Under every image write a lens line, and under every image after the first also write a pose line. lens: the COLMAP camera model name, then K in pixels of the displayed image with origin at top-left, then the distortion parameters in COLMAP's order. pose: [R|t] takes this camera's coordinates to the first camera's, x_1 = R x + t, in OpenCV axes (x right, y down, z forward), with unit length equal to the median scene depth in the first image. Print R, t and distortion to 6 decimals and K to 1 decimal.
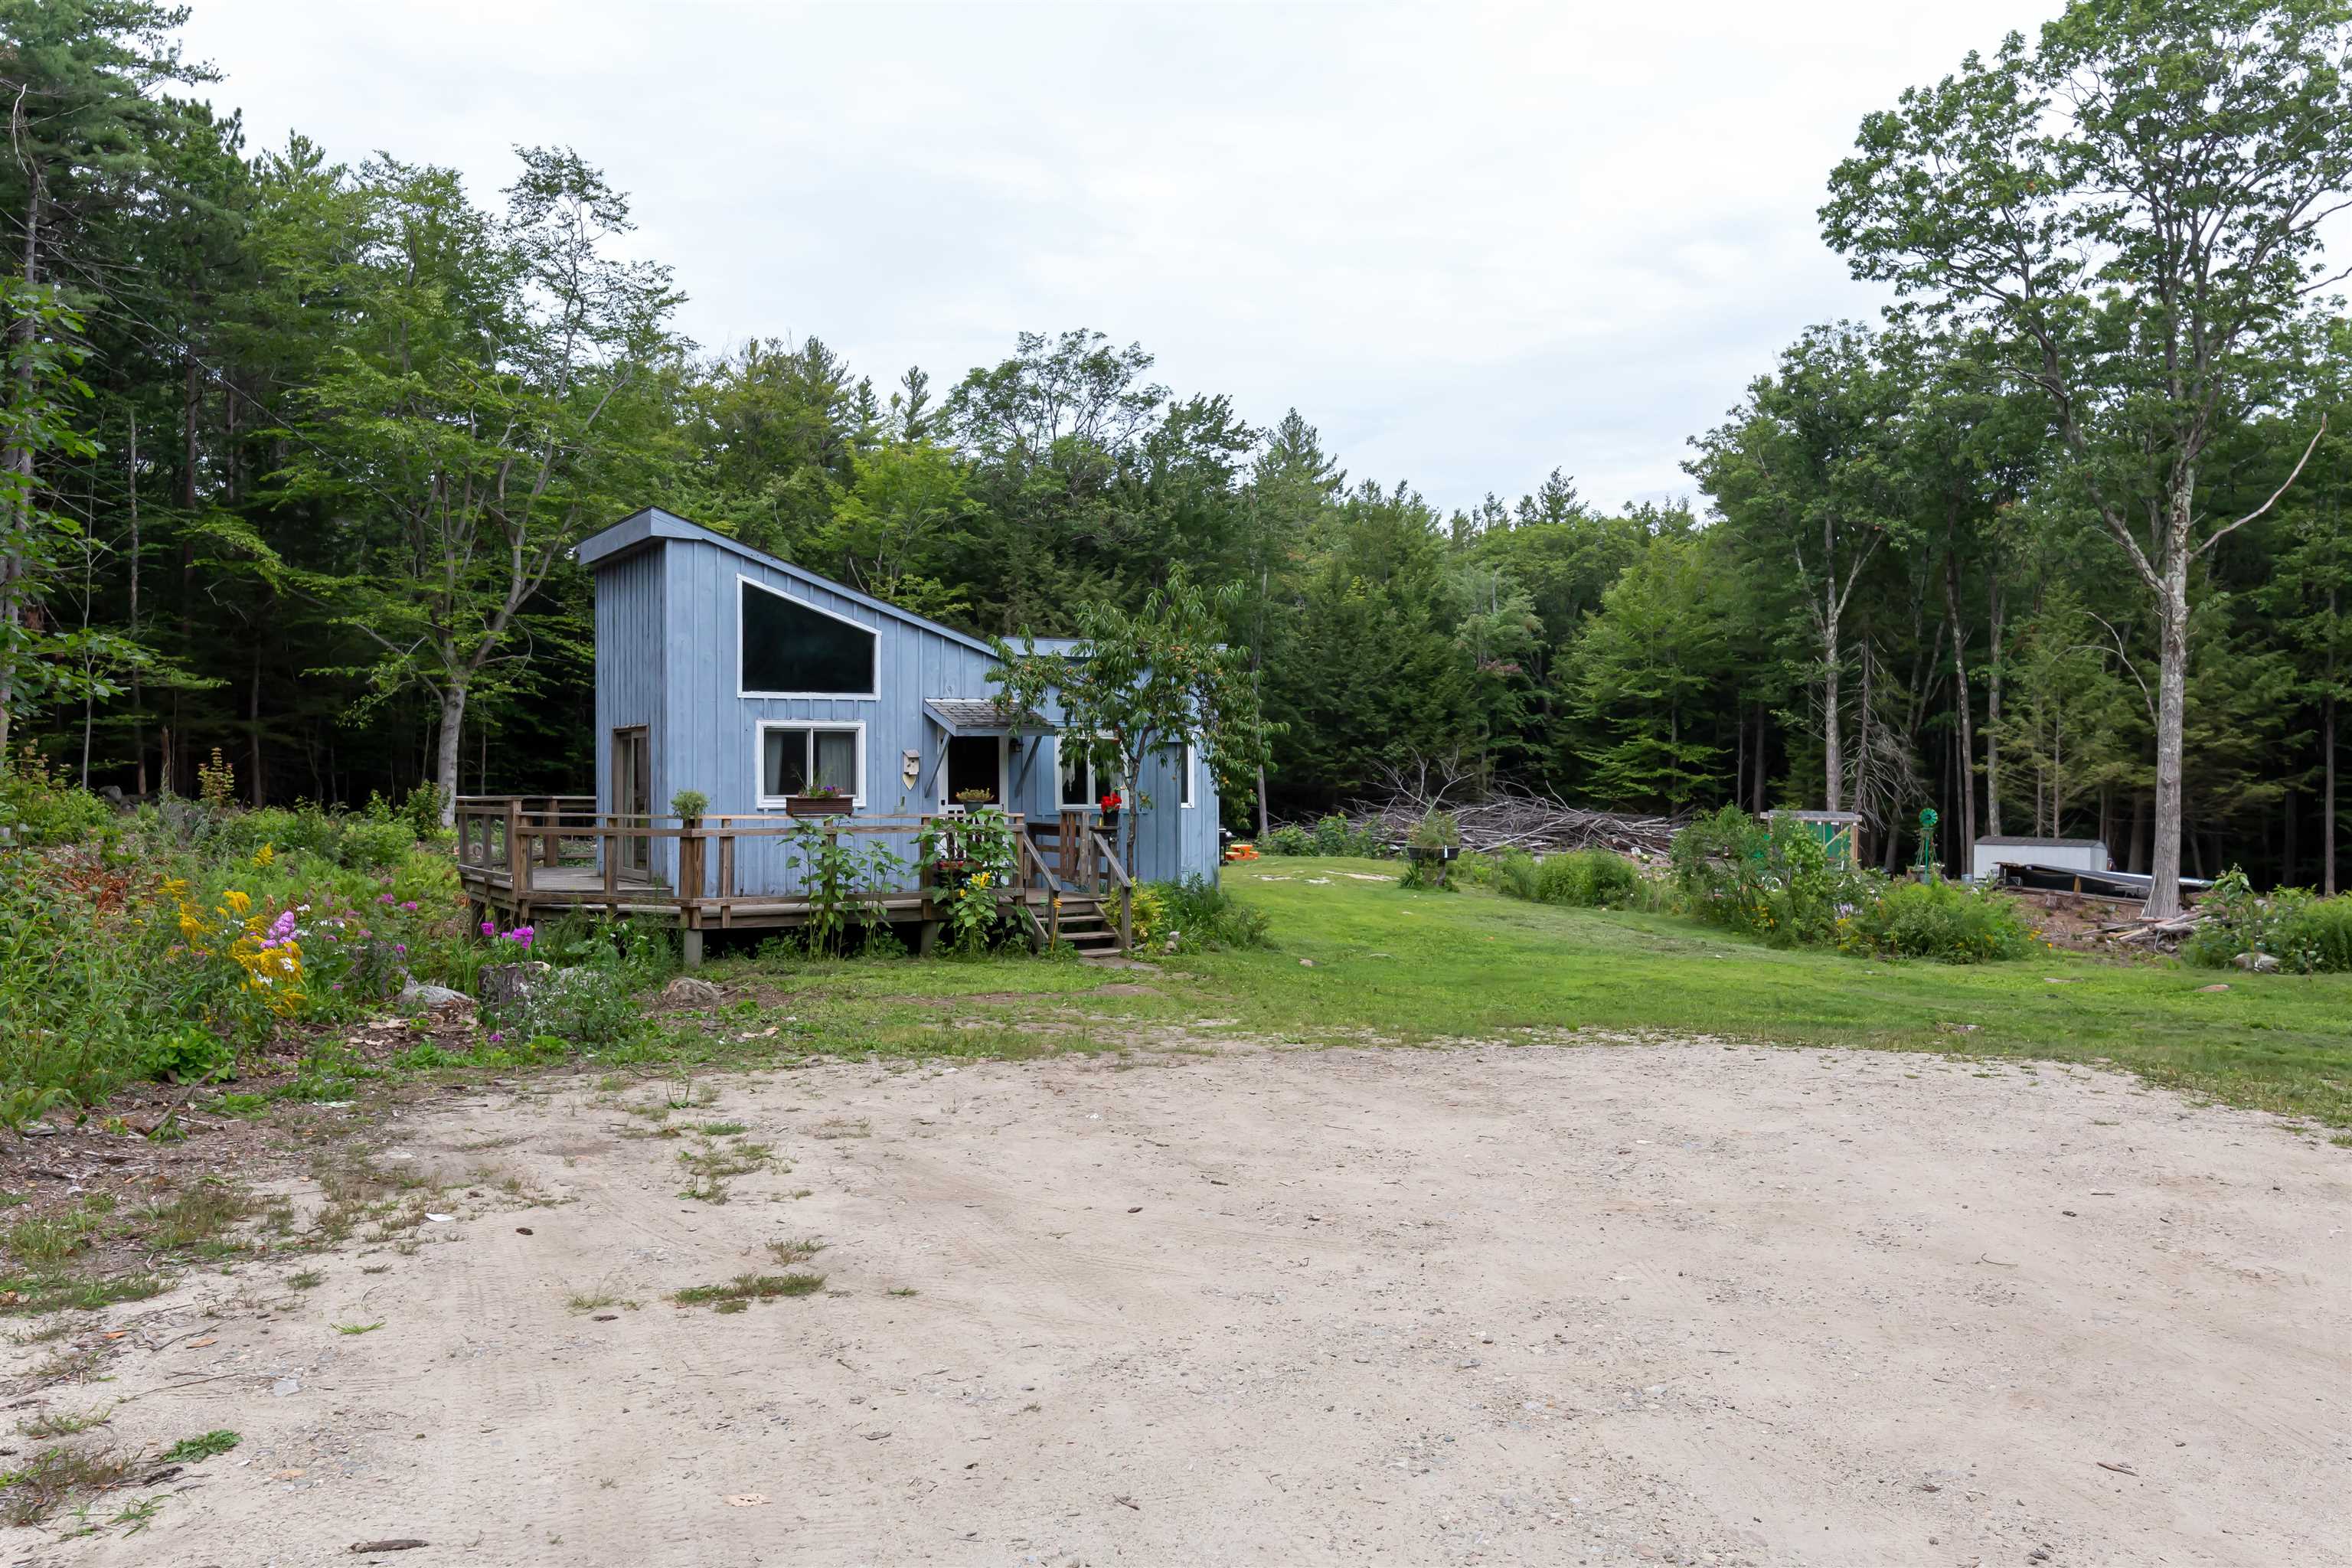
lens RADIAL K [[1976.3, 0, 1176.0], [0, 1976.3, 784.0], [0, 0, 1]] dist [0.001691, 0.001463]
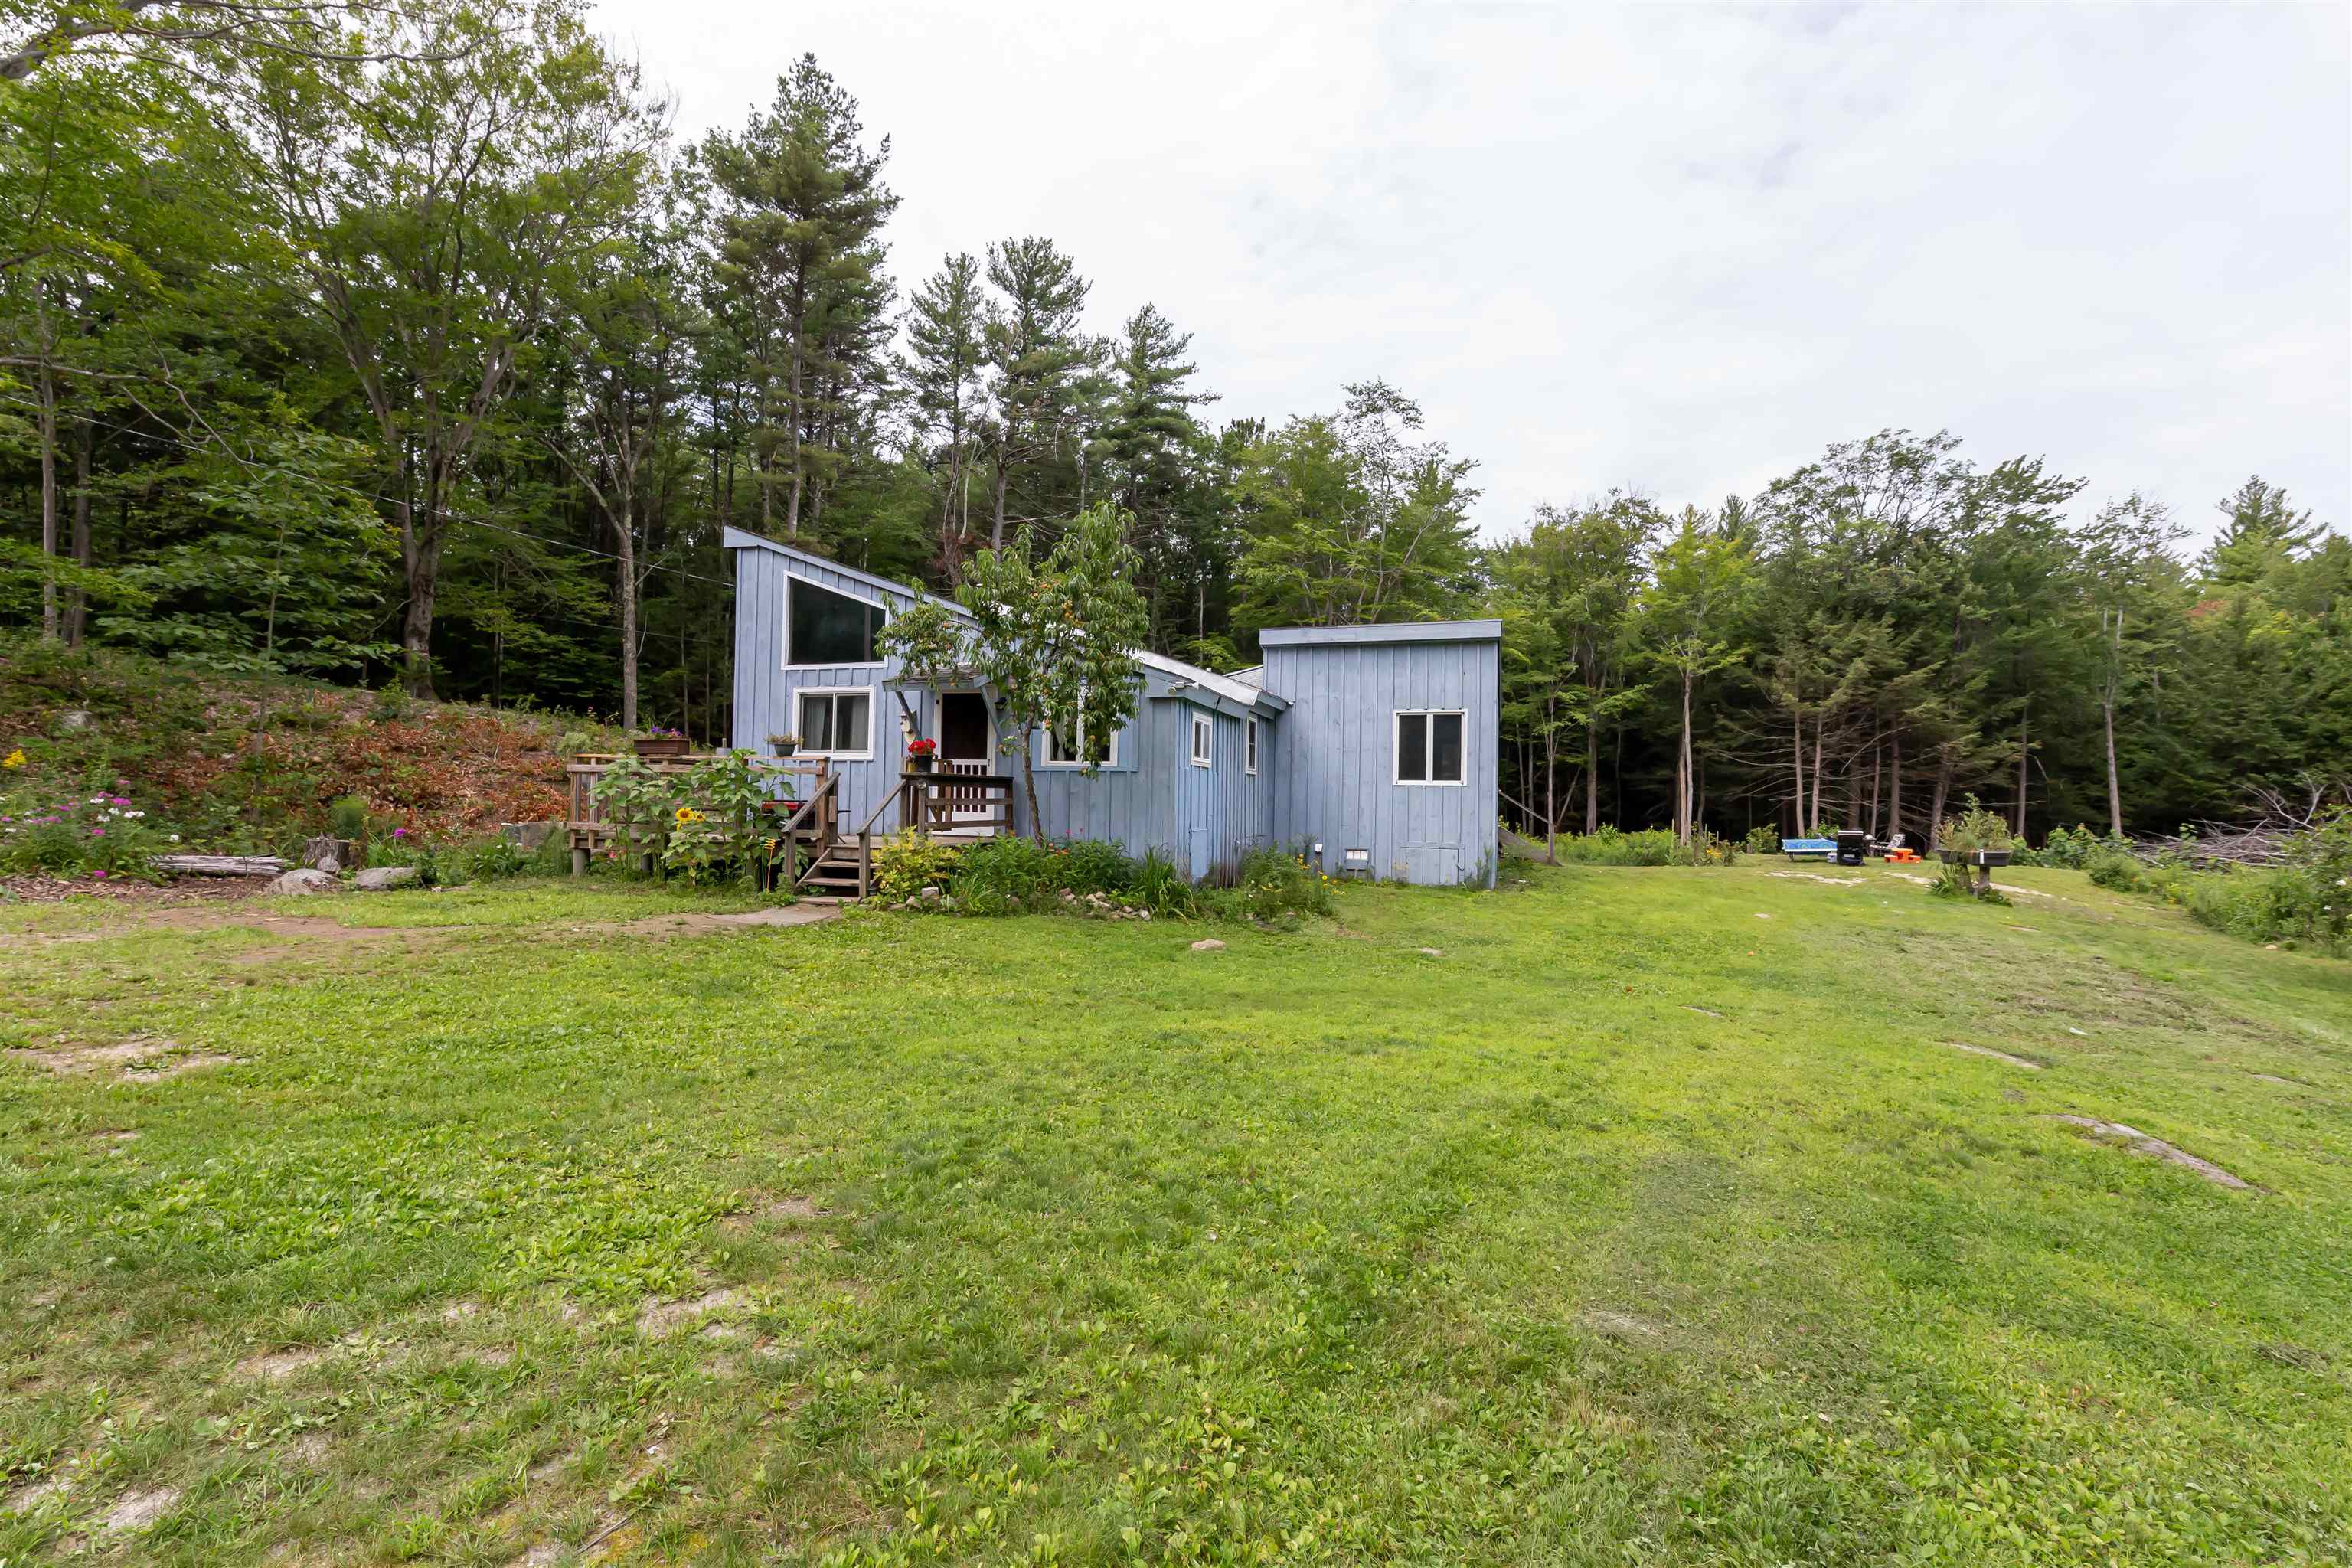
lens RADIAL K [[1028.4, 0, 1168.4], [0, 1028.4, 778.2], [0, 0, 1]] dist [0.001241, -0.001779]
pose [[0.656990, -0.001000, -0.753898, 0.194961], [-0.024479, 0.999444, -0.022658, 0.015203], [0.753502, 0.033341, 0.656600, 0.351017]]
